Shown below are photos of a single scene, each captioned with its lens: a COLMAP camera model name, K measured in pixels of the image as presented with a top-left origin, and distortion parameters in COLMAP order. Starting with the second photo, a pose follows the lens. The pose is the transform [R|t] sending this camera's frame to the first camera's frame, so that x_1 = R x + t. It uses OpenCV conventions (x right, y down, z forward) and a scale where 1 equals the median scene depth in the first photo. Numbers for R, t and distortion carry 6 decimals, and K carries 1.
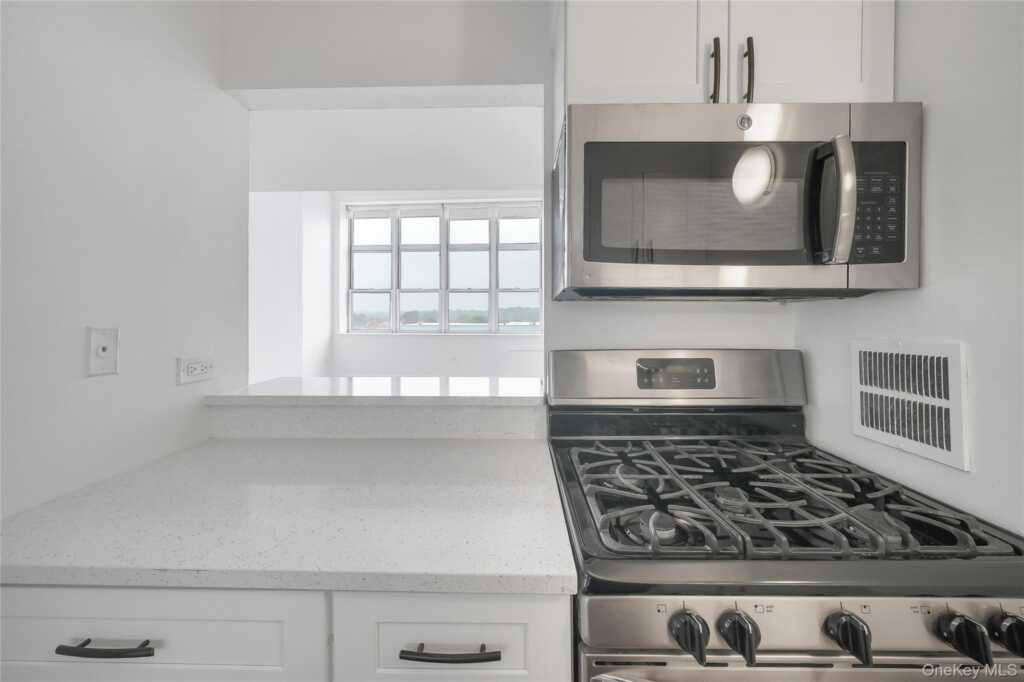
lens RADIAL K [[375.3, 0, 511.7], [0, 375.3, 316.5], [0, 0, 1]] dist [-0.000707, -0.000127]
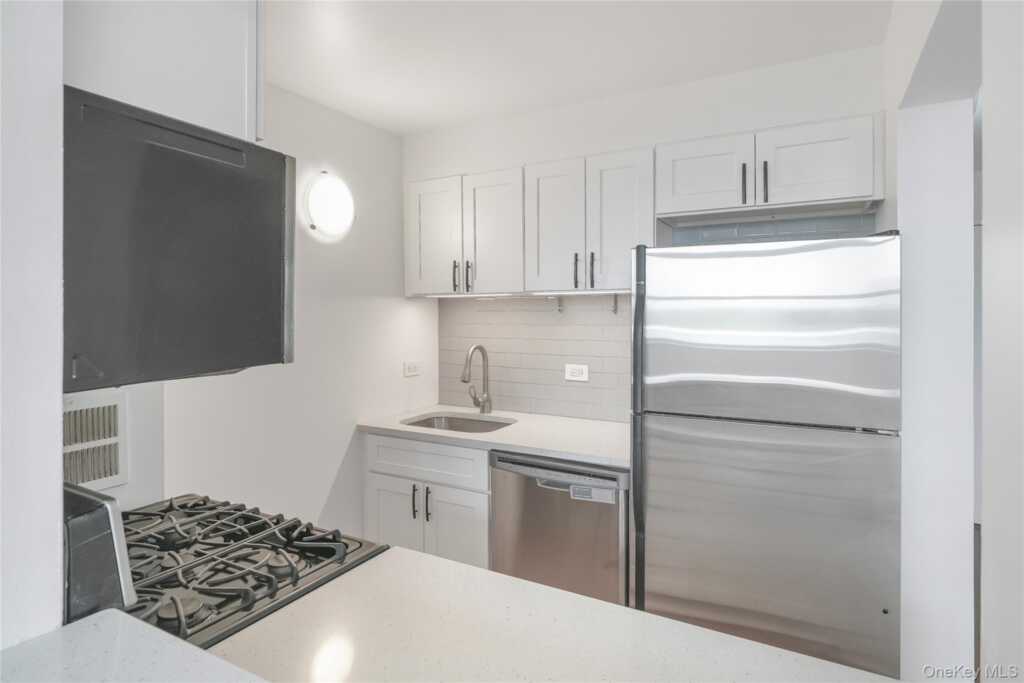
lens RADIAL K [[552.3, 0, 514.1], [0, 552.3, 314.8], [0, 0, 1]] dist [0.000976, 0.000024]
pose [[-0.885318, -0.001515, 0.464984, -0.641100], [-0.001495, 0.999999, 0.000412, -0.136437], [-0.464984, -0.000331, -0.885319, 1.345820]]
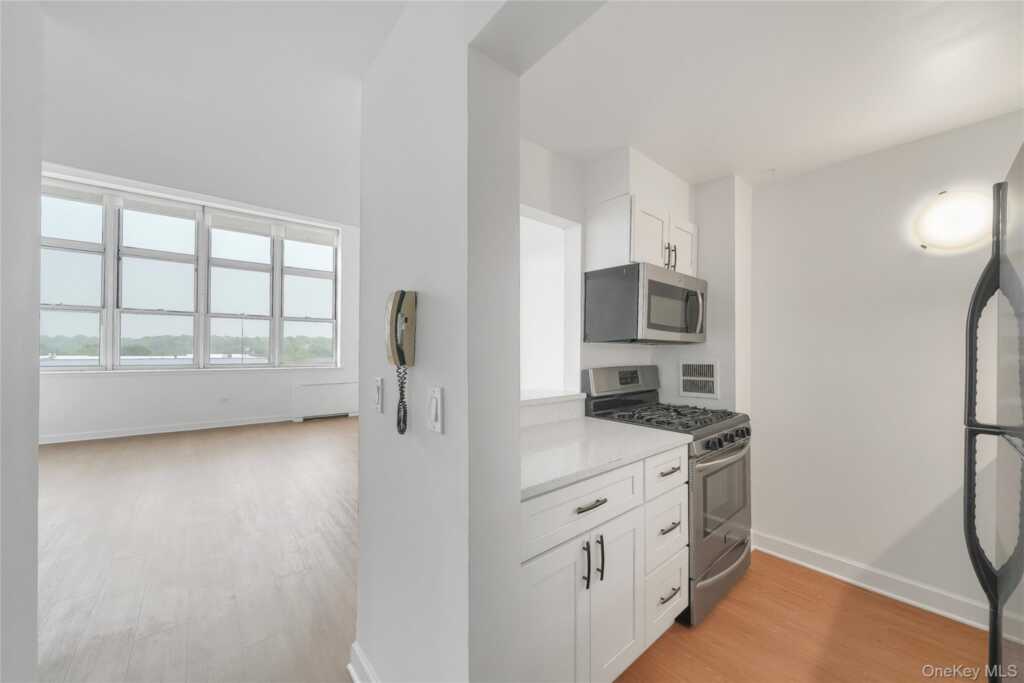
lens RADIAL K [[370.8, 0, 512.3], [0, 370.8, 348.5], [0, 0, 1]] dist [-0.001337, -0.000228]
pose [[0.751531, 0.005814, 0.659672, -1.413022], [-0.006716, 0.999977, -0.001162, -0.006622], [-0.659664, -0.003557, 0.751552, -0.151323]]
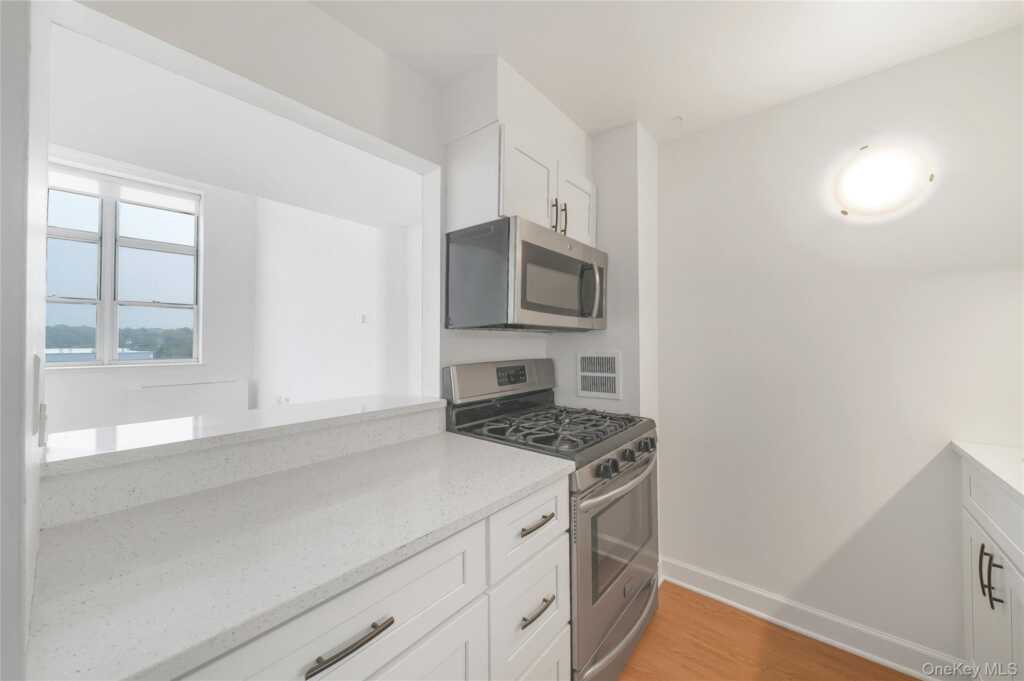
lens RADIAL K [[374.3, 0, 510.2], [0, 374.3, 337.6], [0, 0, 1]] dist [-0.000663, -0.000094]
pose [[0.626035, 0.006127, 0.779771, -0.820294], [-0.000911, 0.999974, -0.007126, -0.001750], [-0.779794, 0.003751, 0.626025, -0.024892]]
